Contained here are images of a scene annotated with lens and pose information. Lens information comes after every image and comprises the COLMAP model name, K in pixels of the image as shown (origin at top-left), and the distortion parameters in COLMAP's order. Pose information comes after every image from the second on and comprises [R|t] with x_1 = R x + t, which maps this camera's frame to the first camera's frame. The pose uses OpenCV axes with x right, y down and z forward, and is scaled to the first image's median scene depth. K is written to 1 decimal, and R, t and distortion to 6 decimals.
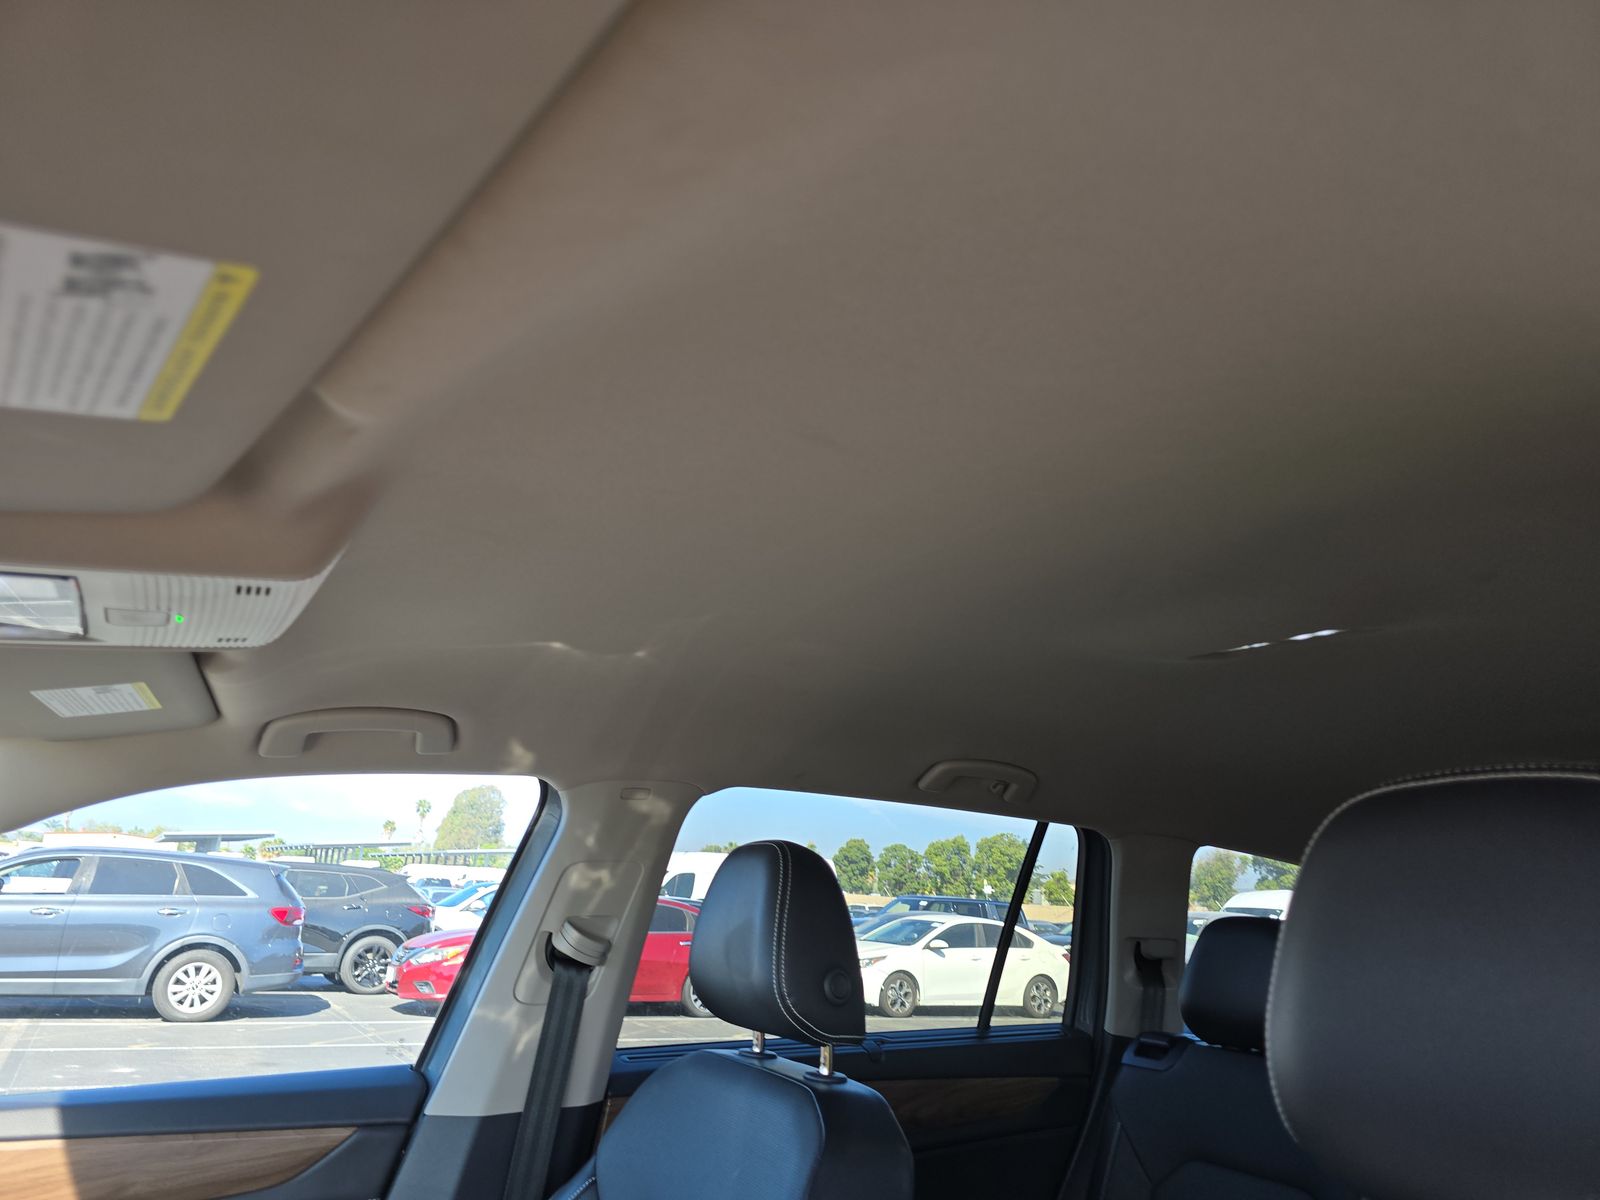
lens RADIAL K [[1089.1, 0, 803.2], [0, 1089.1, 603.0], [0, 0, 1]] dist [0.032531, -0.028938]
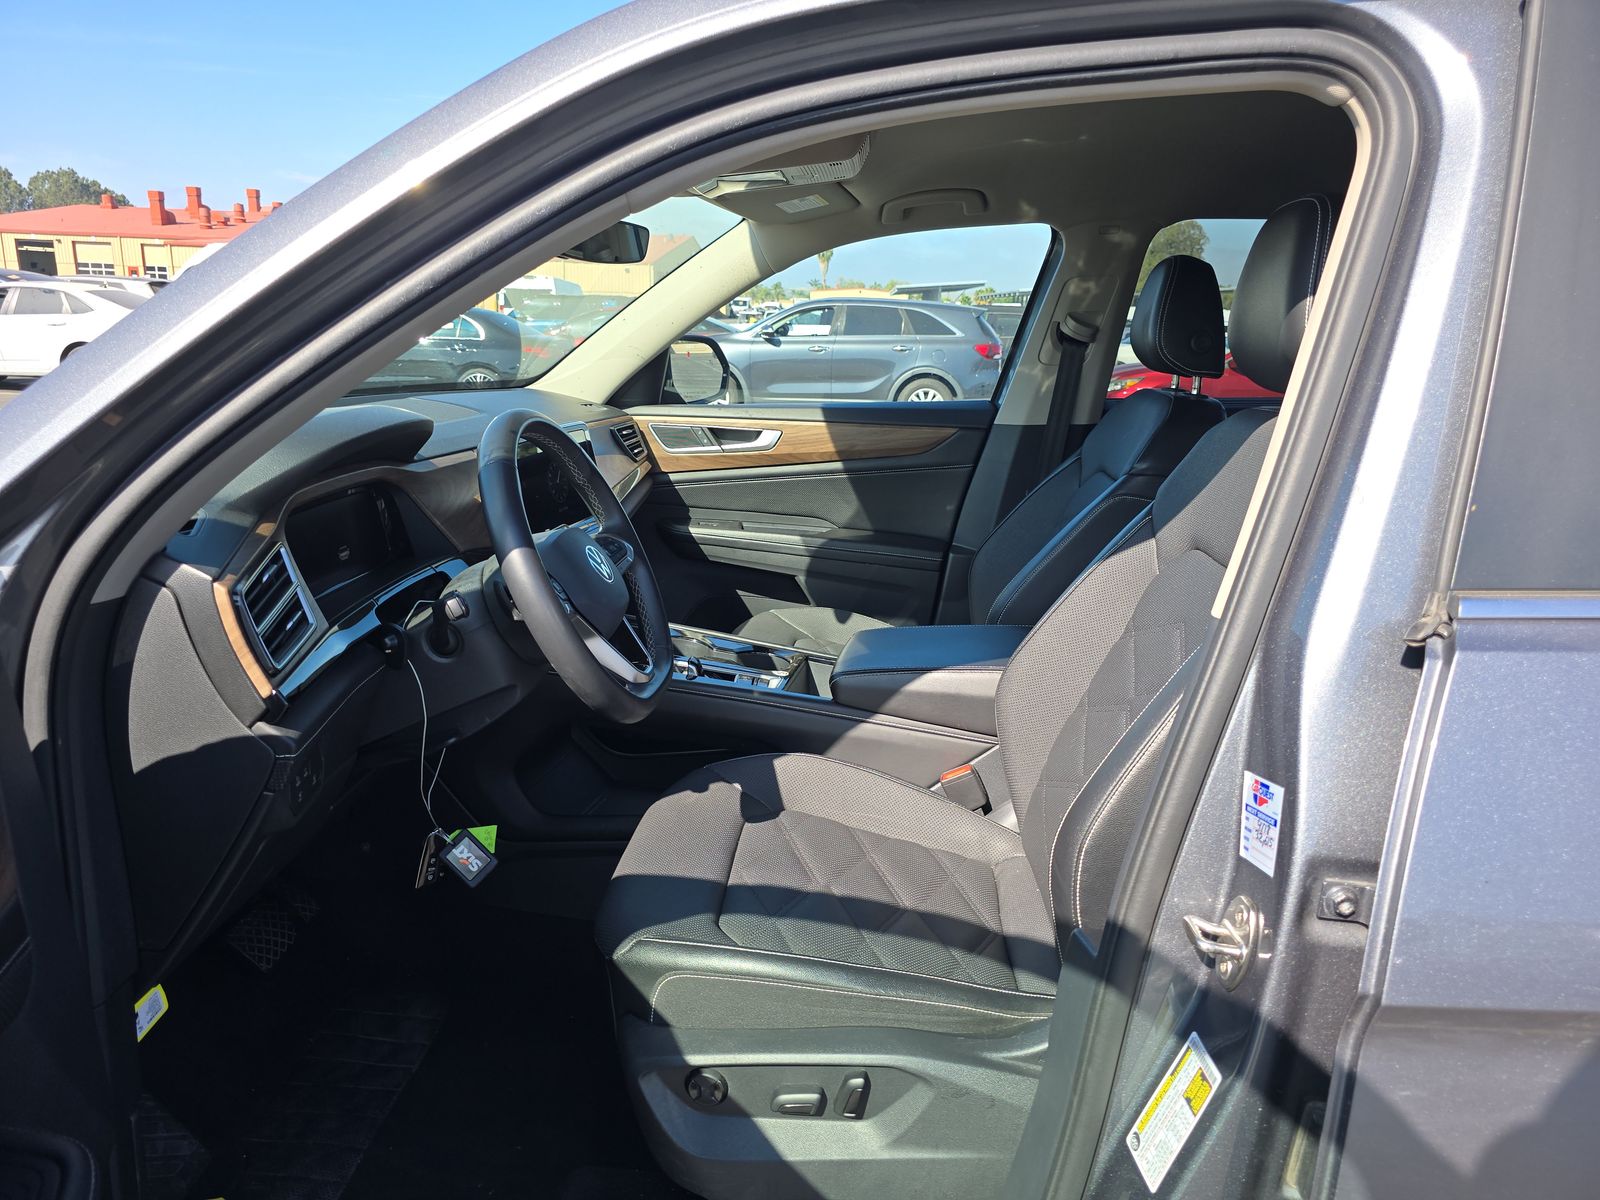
lens RADIAL K [[1089.1, 0, 806.1], [0, 1089.1, 604.9], [0, 0, 1]] dist [0.032531, -0.028938]
pose [[0.825785, 0.118621, -0.551370, 0.393662], [0.160662, 0.887647, 0.431592, -0.085259], [0.540617, -0.444986, 0.713947, -0.536836]]
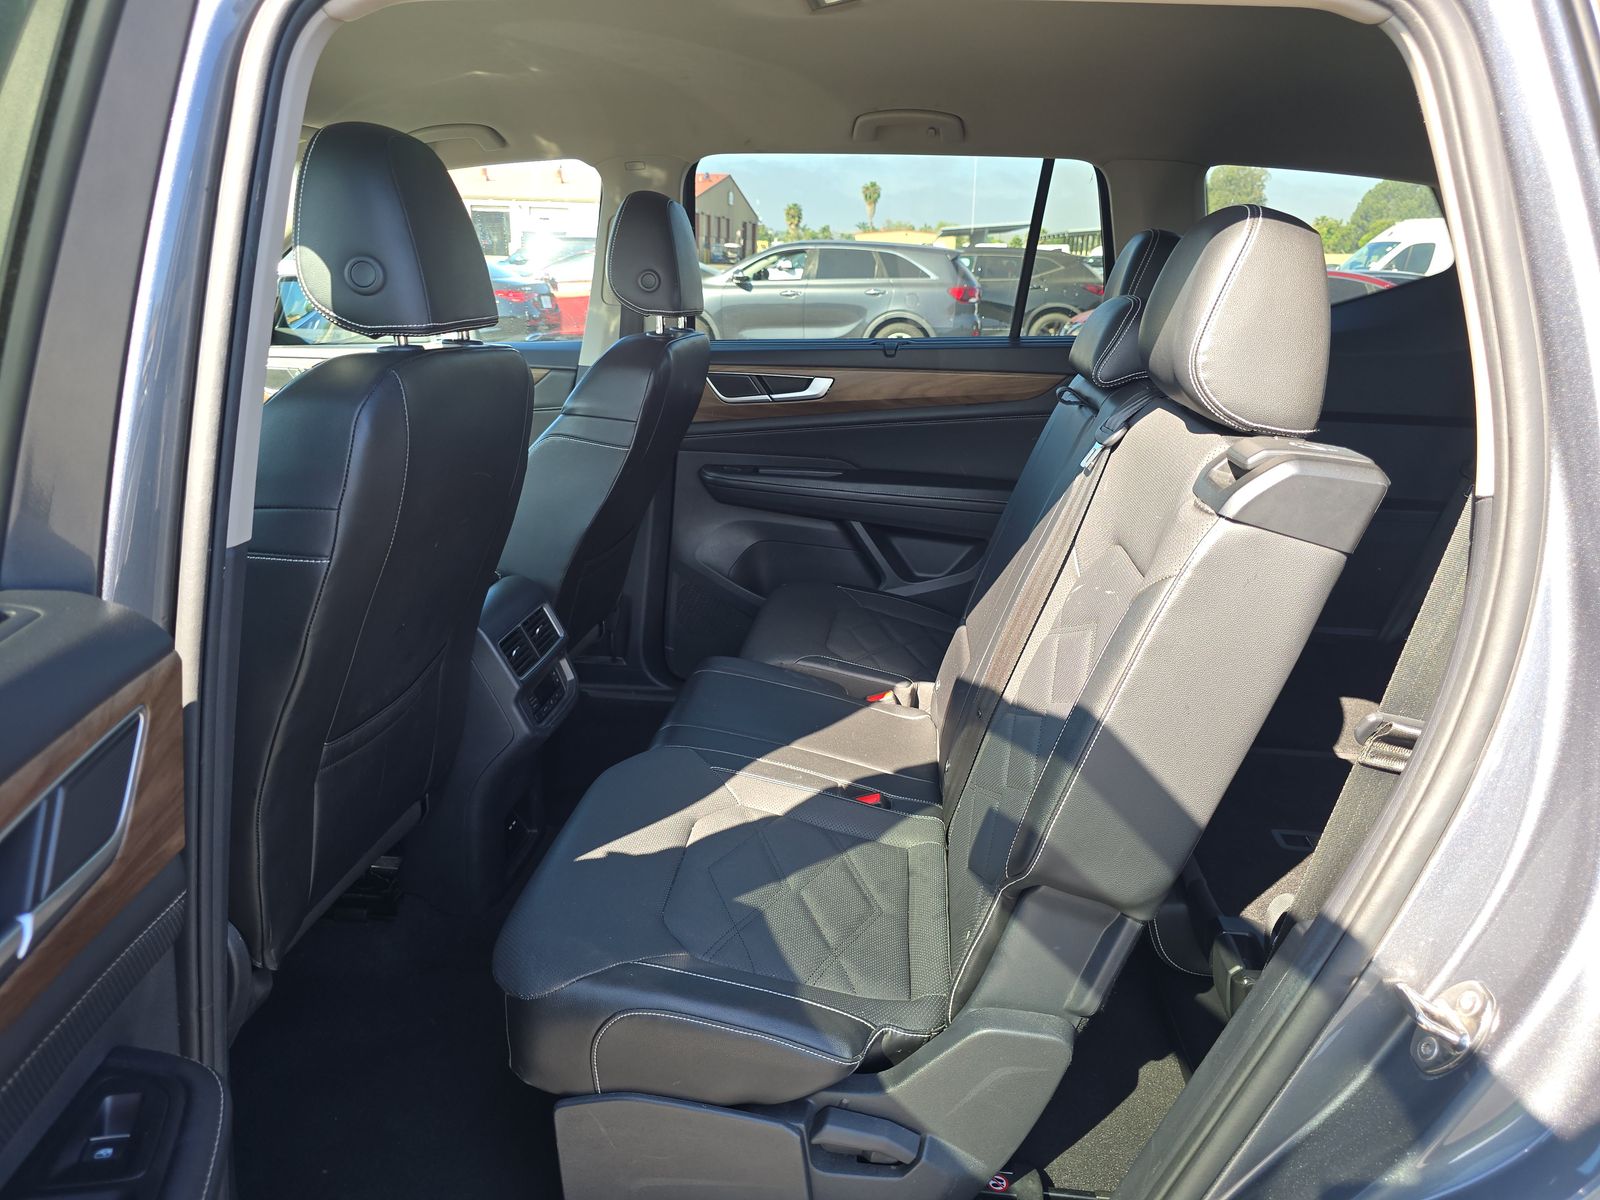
lens RADIAL K [[1089.1, 0, 799.4], [0, 1089.1, 611.7], [0, 0, 1]] dist [0.032531, -0.028938]
pose [[0.796046, 0.153117, -0.585547, 0.998780], [0.178487, 0.865052, 0.468858, 0.038006], [0.578319, -0.477745, 0.661292, -0.162814]]
